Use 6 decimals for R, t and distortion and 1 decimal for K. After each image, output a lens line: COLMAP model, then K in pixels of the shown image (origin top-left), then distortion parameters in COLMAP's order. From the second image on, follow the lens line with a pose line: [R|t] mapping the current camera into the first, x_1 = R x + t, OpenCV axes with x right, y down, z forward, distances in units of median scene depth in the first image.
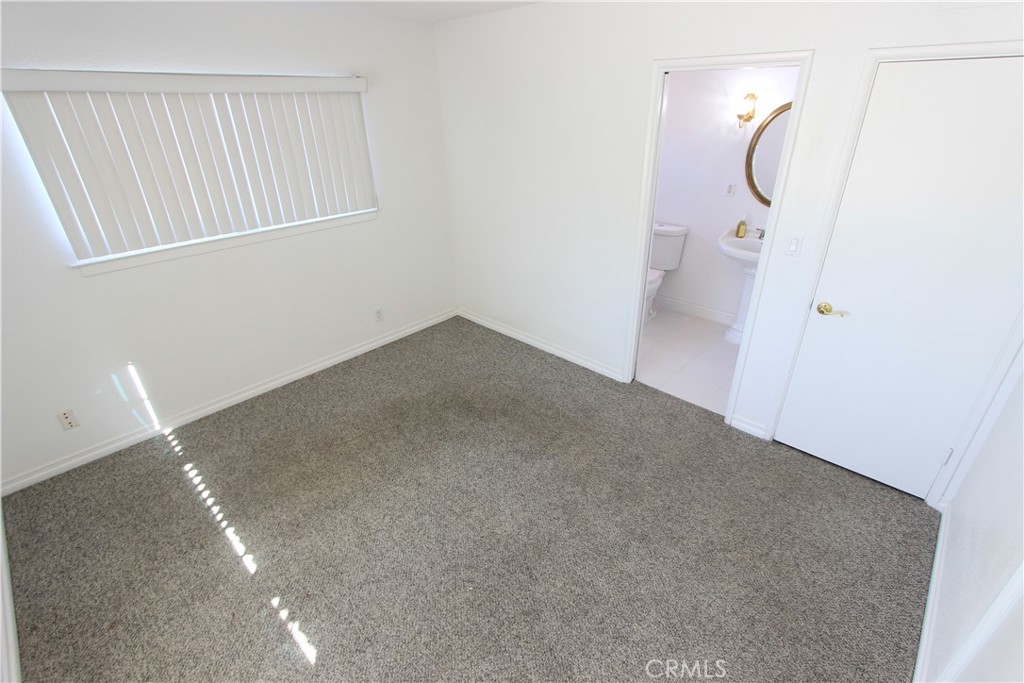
lens RADIAL K [[473.7, 0, 519.9], [0, 473.7, 340.5], [0, 0, 1]] dist [-0.017200, 0.001326]
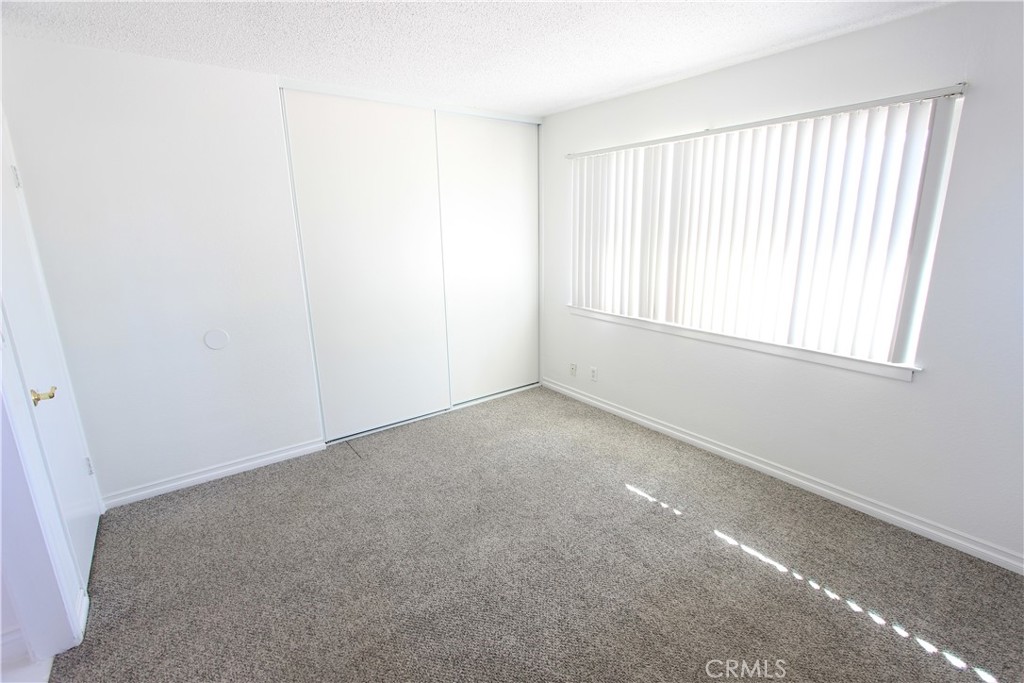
lens RADIAL K [[473.7, 0, 513.9], [0, 473.7, 341.5], [0, 0, 1]] dist [-0.017200, 0.001326]
pose [[-0.983220, -0.018875, 0.181446, -0.279394], [0.102478, 0.765717, 0.634961, -0.609891], [-0.150921, 0.642900, -0.750934, 1.585559]]
